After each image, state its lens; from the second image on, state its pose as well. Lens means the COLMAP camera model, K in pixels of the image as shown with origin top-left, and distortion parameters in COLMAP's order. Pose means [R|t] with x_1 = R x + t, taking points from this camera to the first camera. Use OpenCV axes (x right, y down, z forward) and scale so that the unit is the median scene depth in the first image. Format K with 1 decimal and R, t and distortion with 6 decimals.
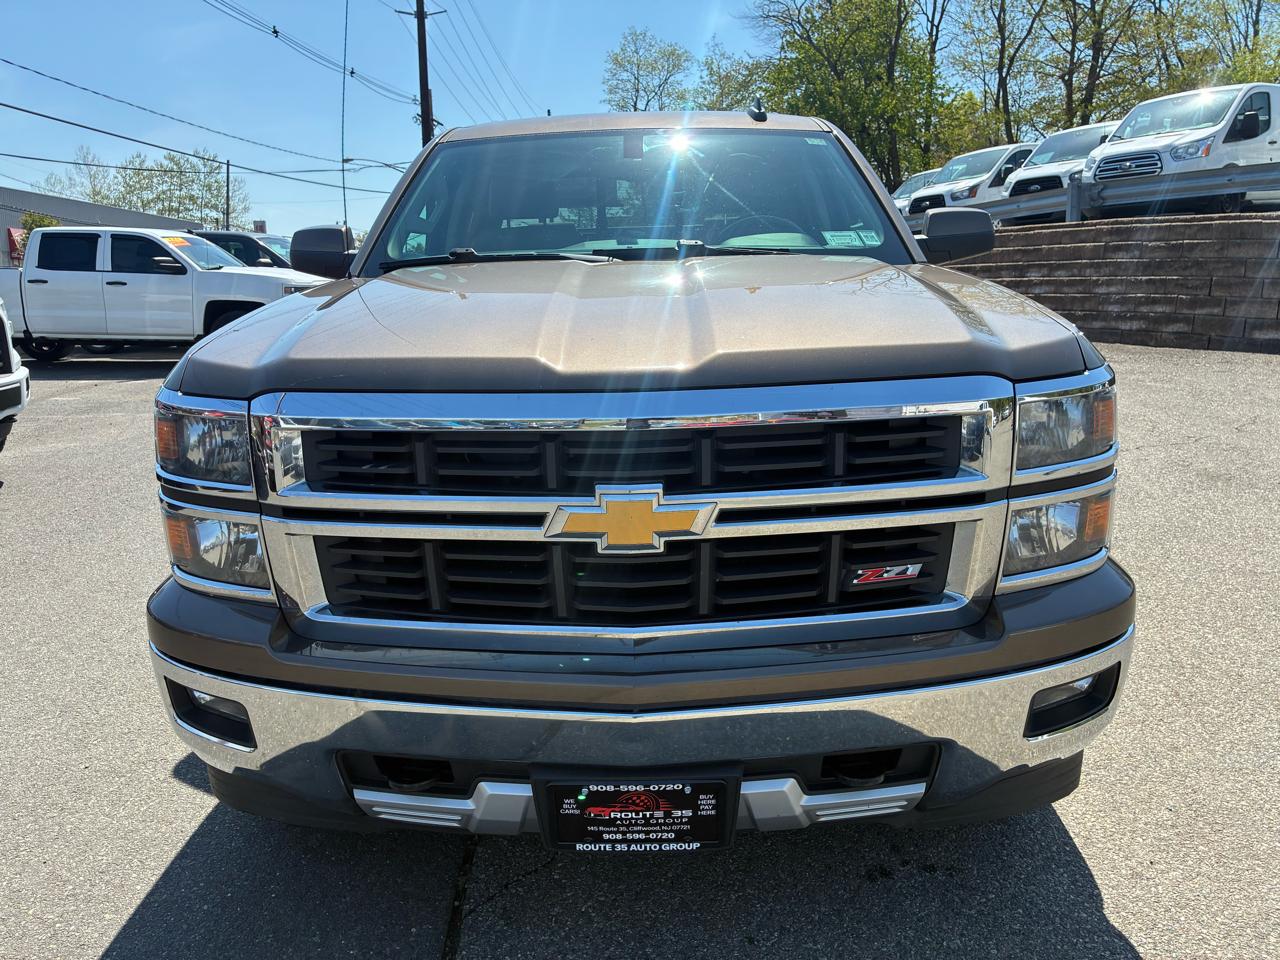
lens RADIAL K [[958.9, 0, 645.6], [0, 958.9, 478.2], [0, 0, 1]] dist [0.007212, -0.008086]
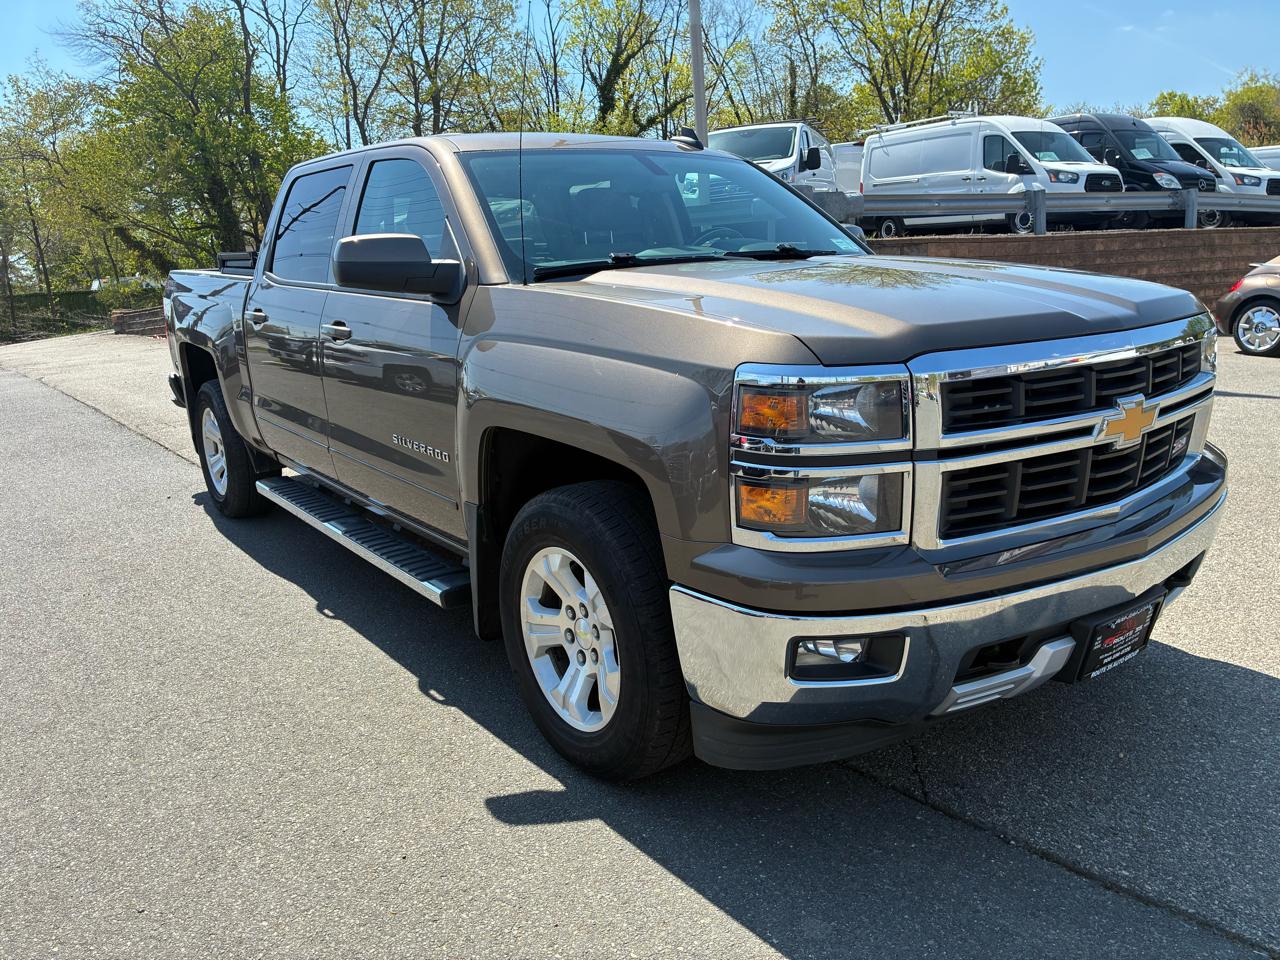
lens RADIAL K [[958.9, 0, 617.0], [0, 958.9, 484.9], [0, 0, 1]] dist [0.007212, -0.008086]
pose [[0.799168, -0.145197, 0.583308, -0.997603], [0.164037, 0.986236, 0.020753, -0.012549], [-0.578292, 0.079099, 0.811986, 0.197134]]
